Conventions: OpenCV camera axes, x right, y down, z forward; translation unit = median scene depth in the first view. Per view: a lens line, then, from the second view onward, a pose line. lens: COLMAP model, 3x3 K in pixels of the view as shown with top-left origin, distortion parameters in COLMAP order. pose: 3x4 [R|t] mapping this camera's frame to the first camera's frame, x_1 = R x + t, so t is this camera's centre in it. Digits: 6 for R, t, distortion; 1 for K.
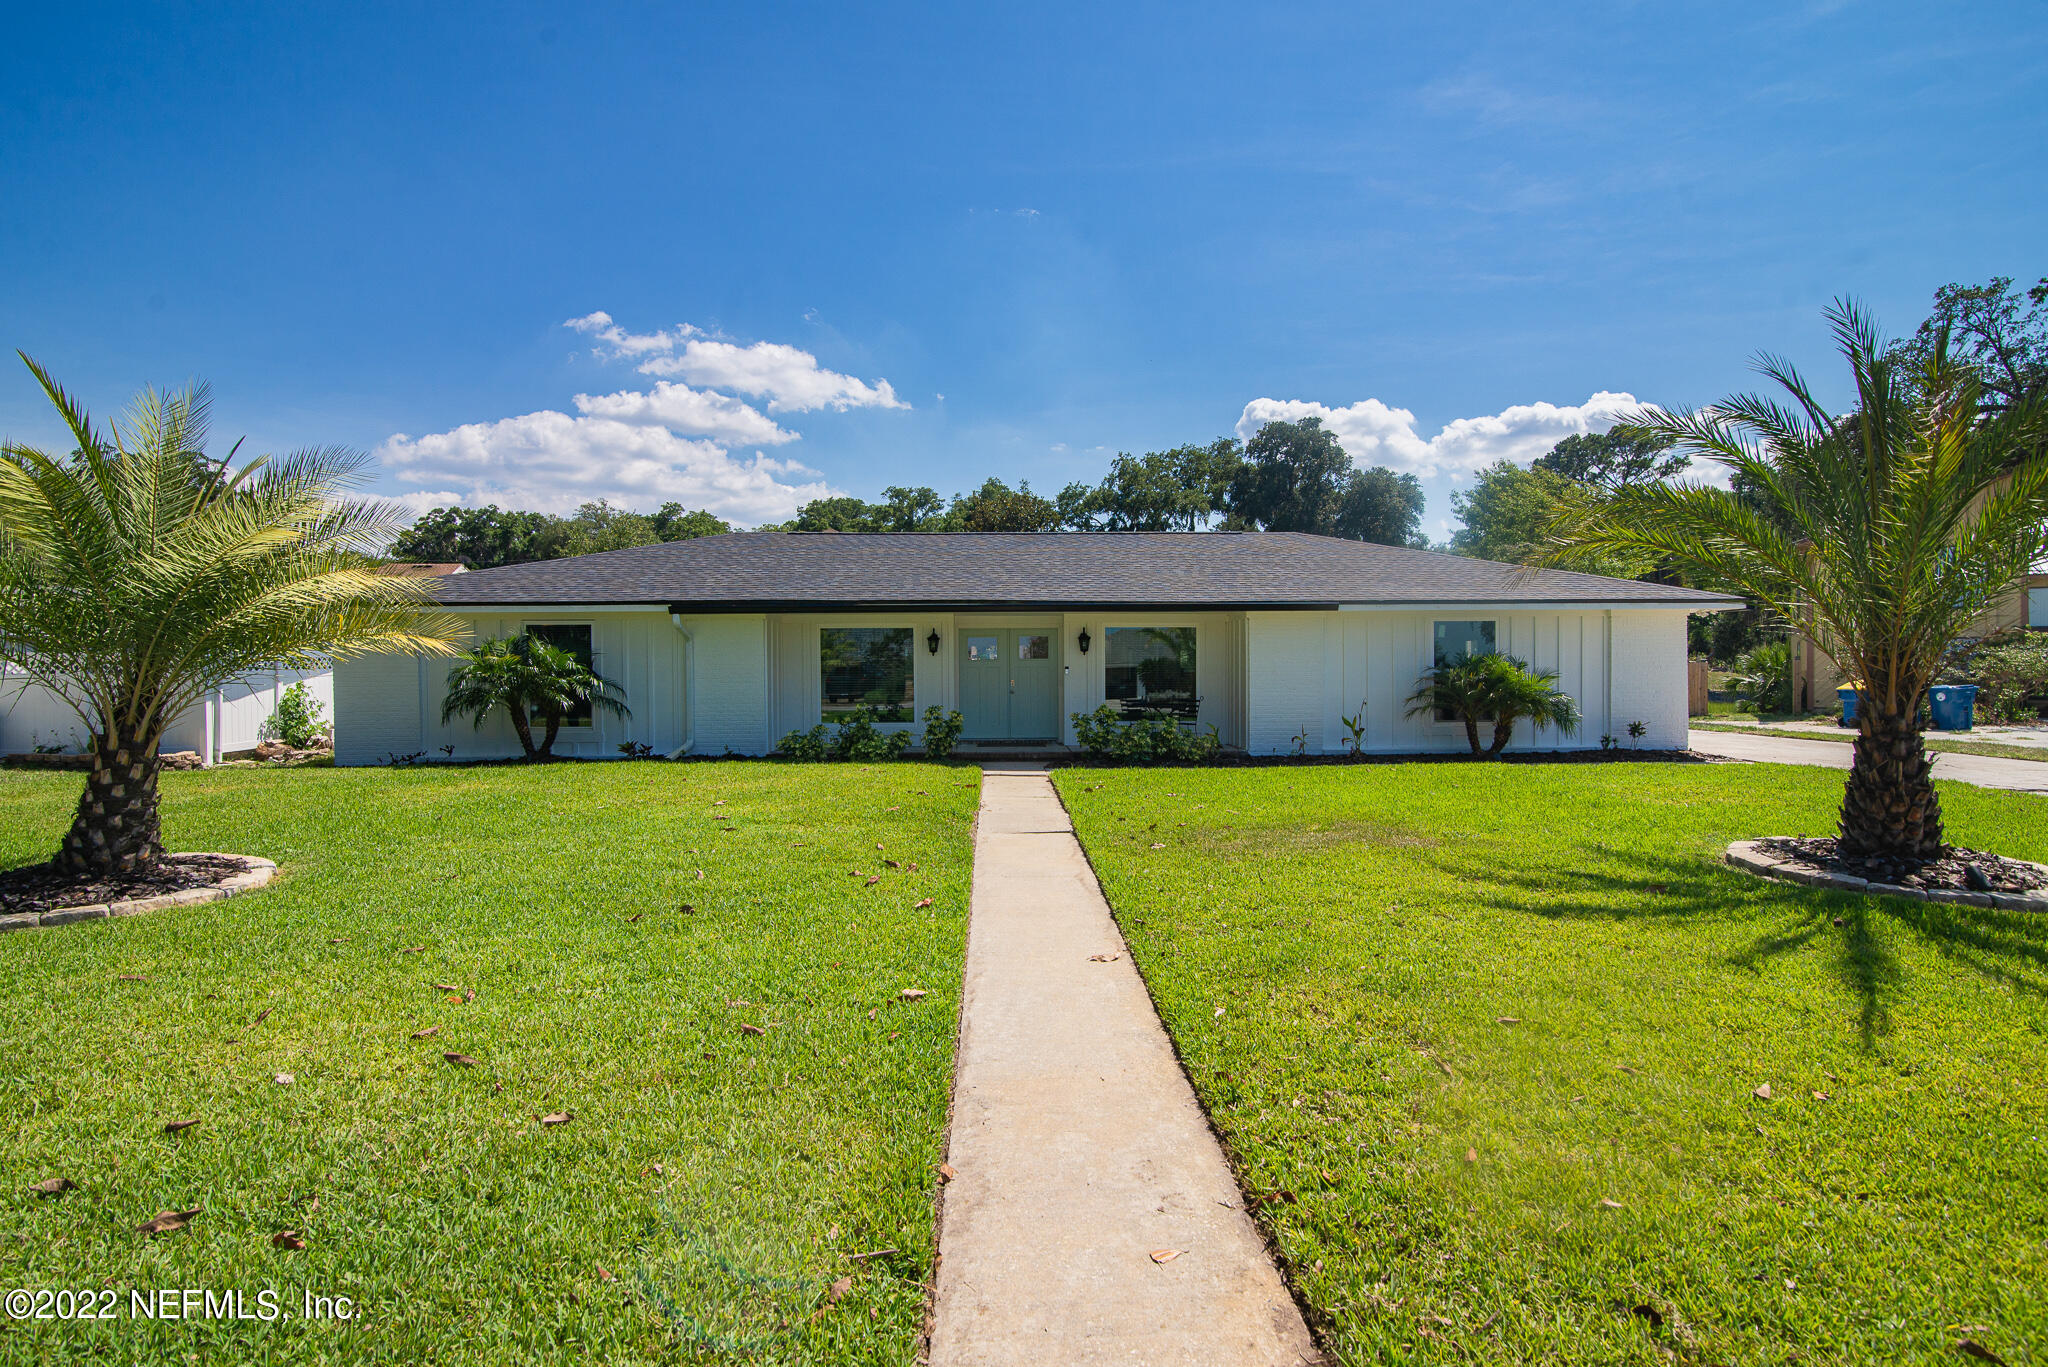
lens RADIAL K [[928.9, 0, 1019.6], [0, 928.9, 670.7], [0, 0, 1]] dist [-0.003477, -0.000052]
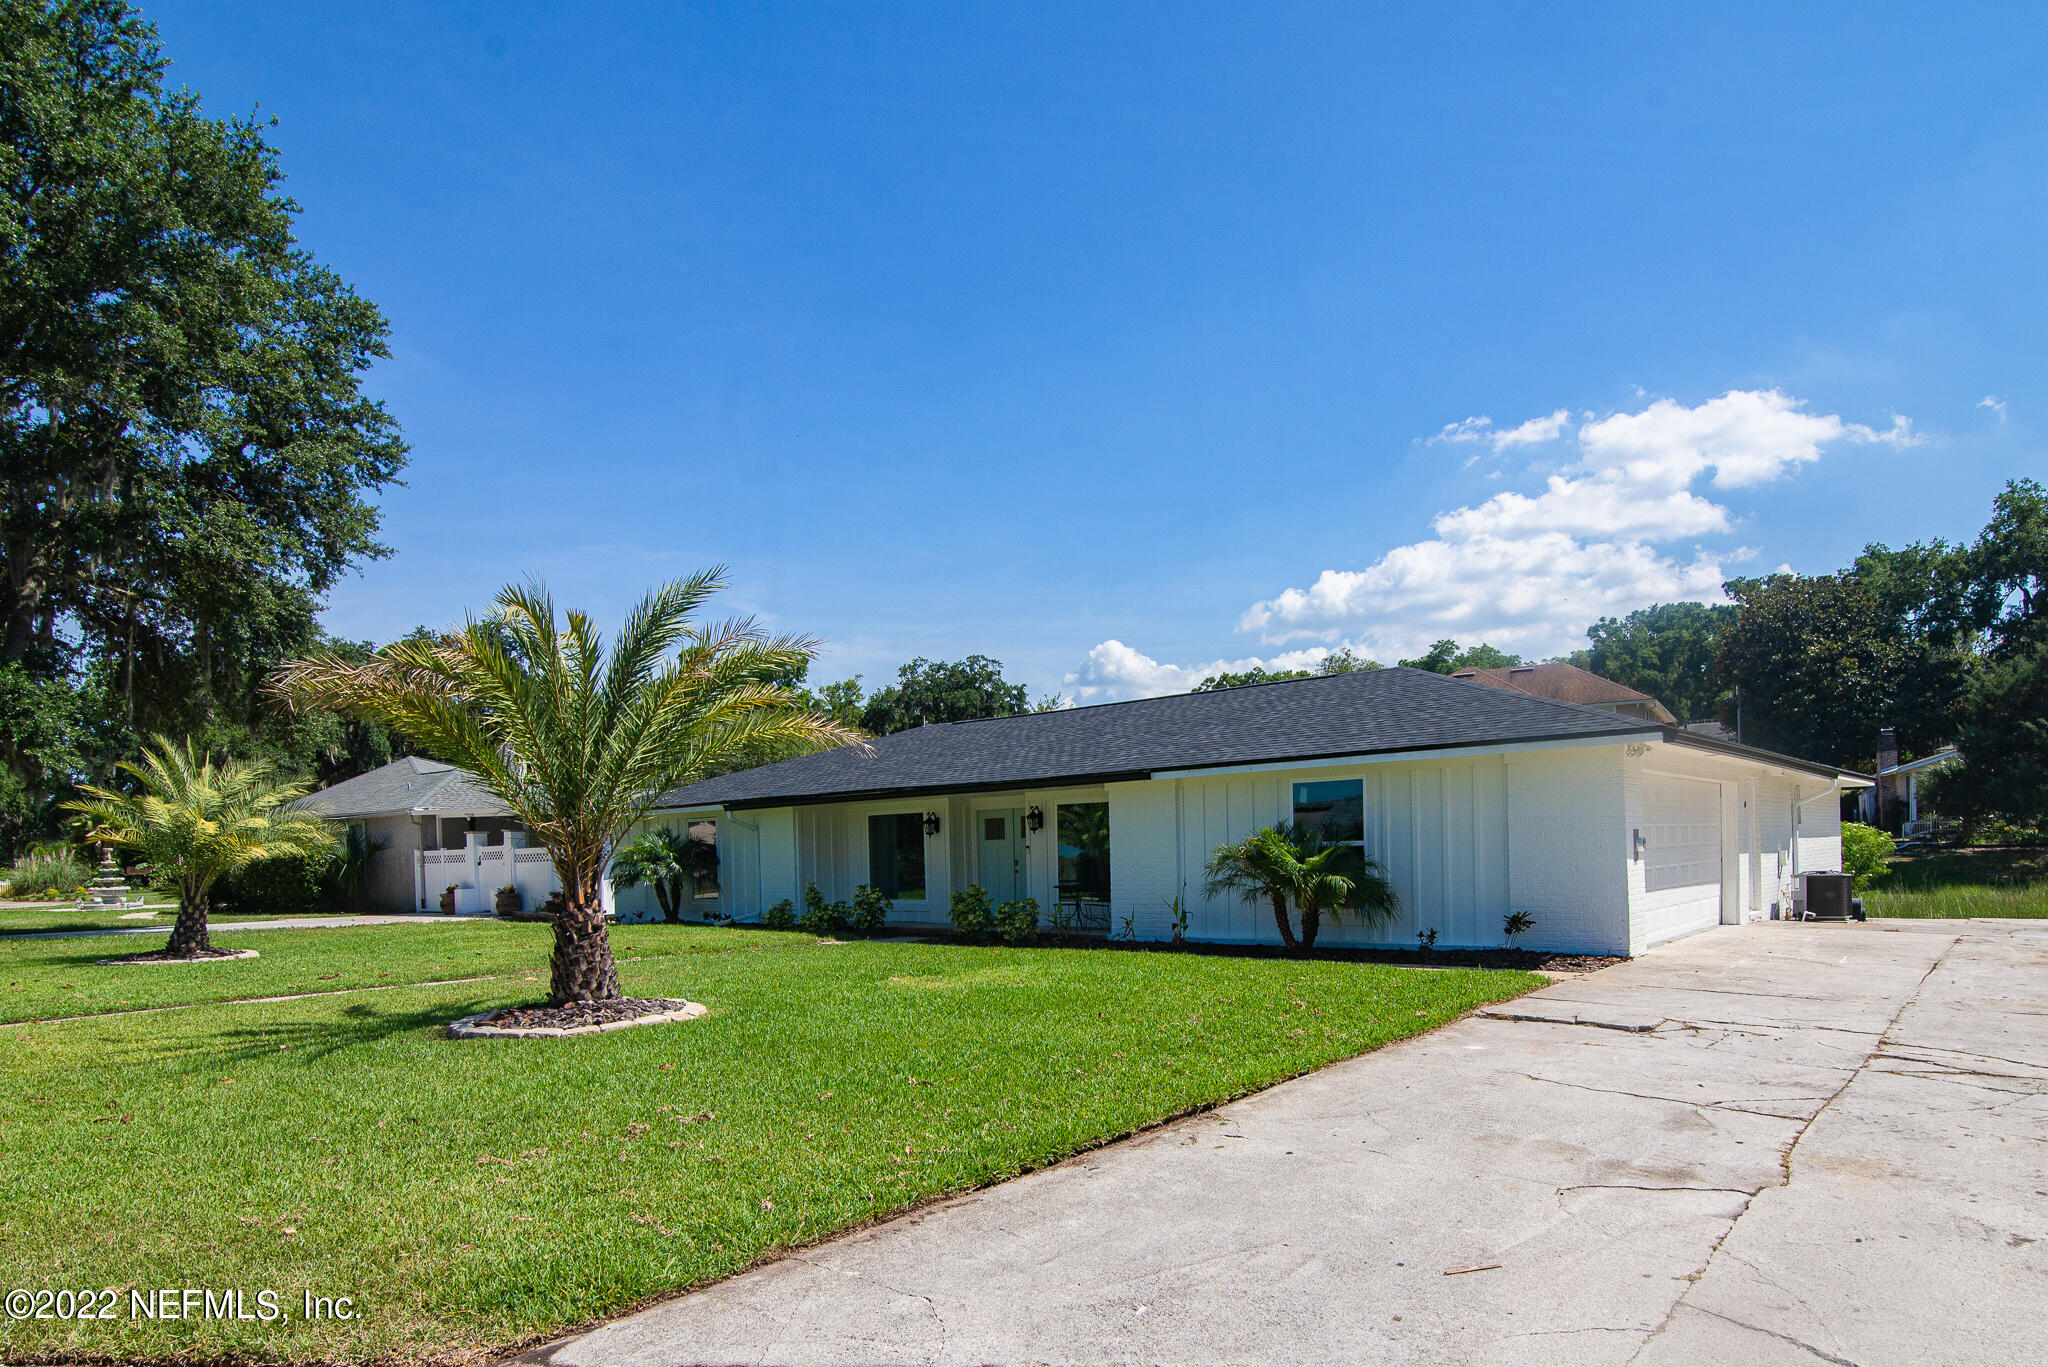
lens RADIAL K [[928.9, 0, 1019.6], [0, 928.9, 670.7], [0, 0, 1]] dist [-0.003477, -0.000052]
pose [[0.814262, -0.125795, -0.566704, 0.730789], [0.006218, 0.978072, -0.208174, 0.019994], [0.580465, 0.165984, 0.797189, 0.168755]]
